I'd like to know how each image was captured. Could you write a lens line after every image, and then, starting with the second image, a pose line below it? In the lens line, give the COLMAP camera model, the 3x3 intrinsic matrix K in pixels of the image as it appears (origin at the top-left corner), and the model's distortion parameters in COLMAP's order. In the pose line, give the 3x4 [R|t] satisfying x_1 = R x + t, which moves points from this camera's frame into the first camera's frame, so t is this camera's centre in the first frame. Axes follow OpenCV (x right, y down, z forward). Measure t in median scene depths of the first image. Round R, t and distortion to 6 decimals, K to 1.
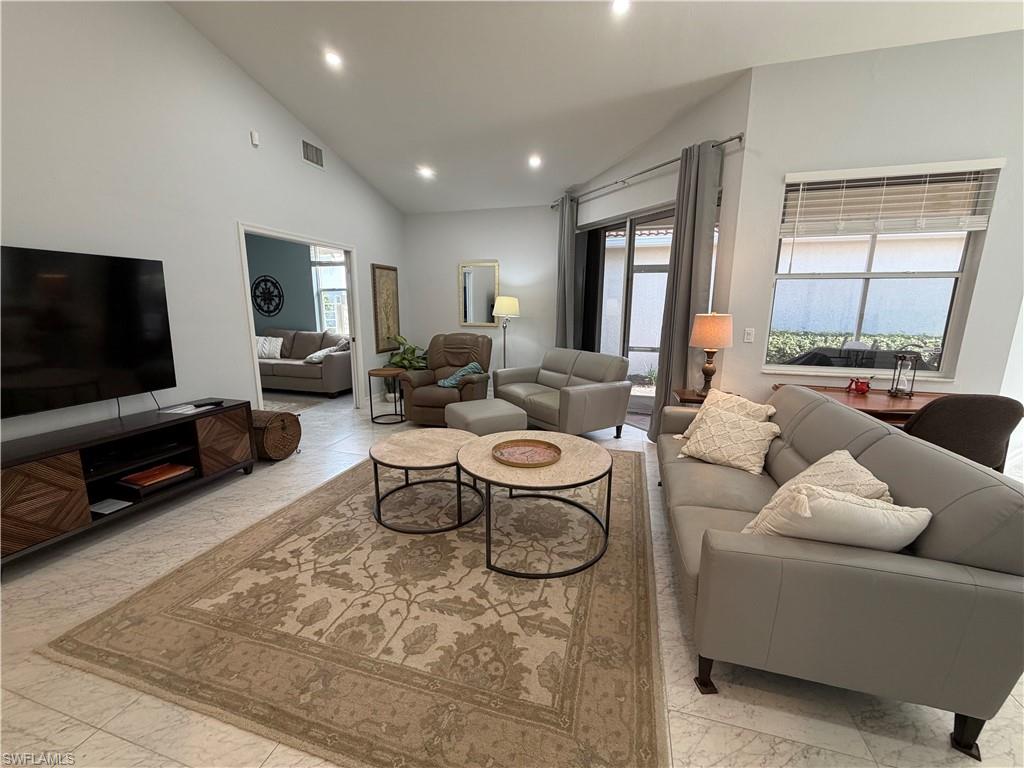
lens RADIAL K [[408.3, 0, 509.7], [0, 408.3, 385.6], [0, 0, 1]] dist [0.000436, -0.000122]
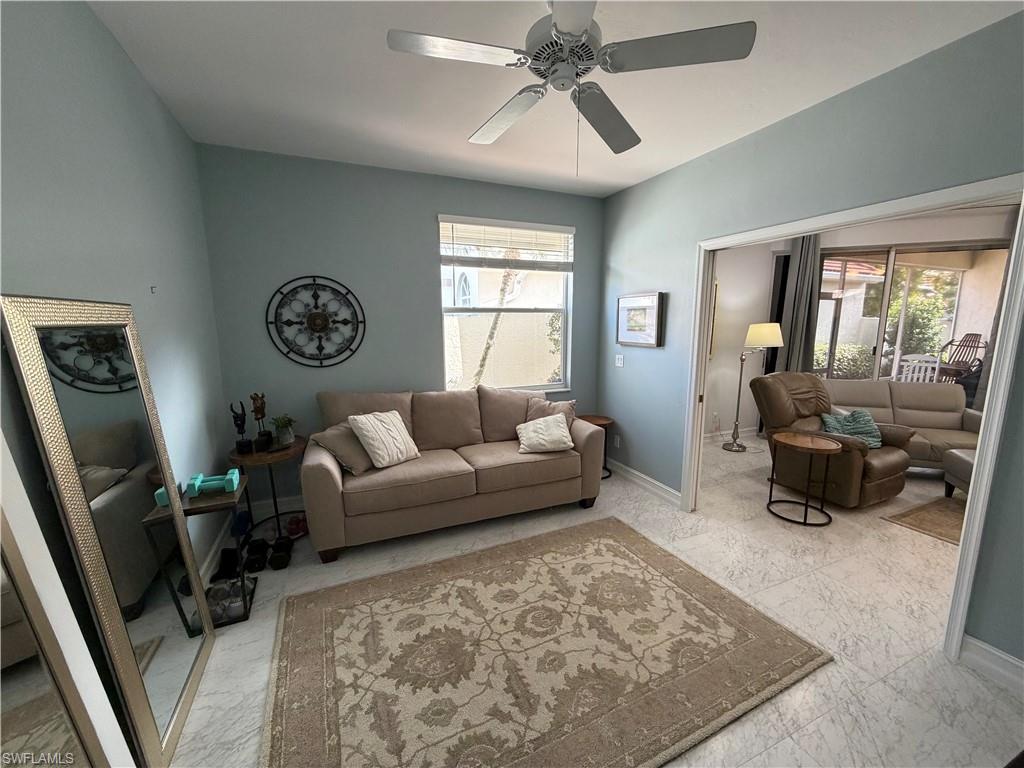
lens RADIAL K [[408.3, 0, 509.7], [0, 408.3, 385.6], [0, 0, 1]] dist [0.000436, -0.000122]
pose [[0.769740, -0.104873, 0.629684, -0.725709], [0.126875, 0.991867, 0.010100, -0.129419], [-0.625622, 0.072117, 0.776786, 0.532397]]
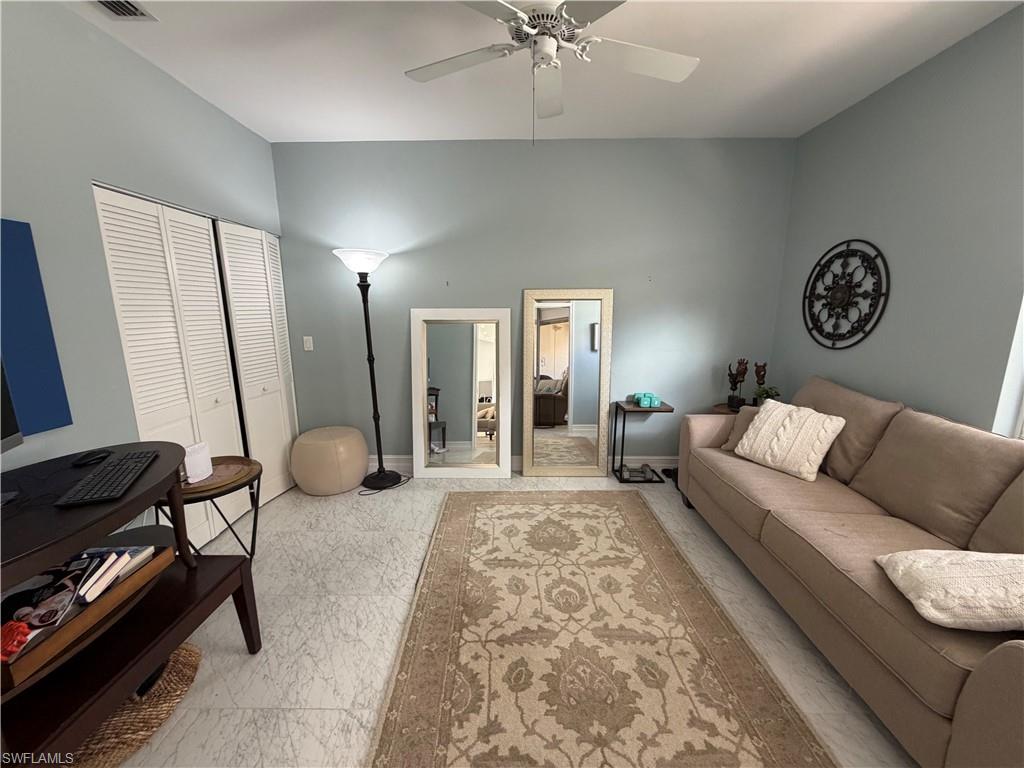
lens RADIAL K [[408.3, 0, 509.7], [0, 408.3, 385.6], [0, 0, 1]] dist [0.000436, -0.000122]
pose [[0.268101, 0.182261, -0.945993, -0.305480], [-0.179728, 0.974165, 0.136753, -0.135593], [0.946478, 0.133358, 0.293931, 0.614342]]
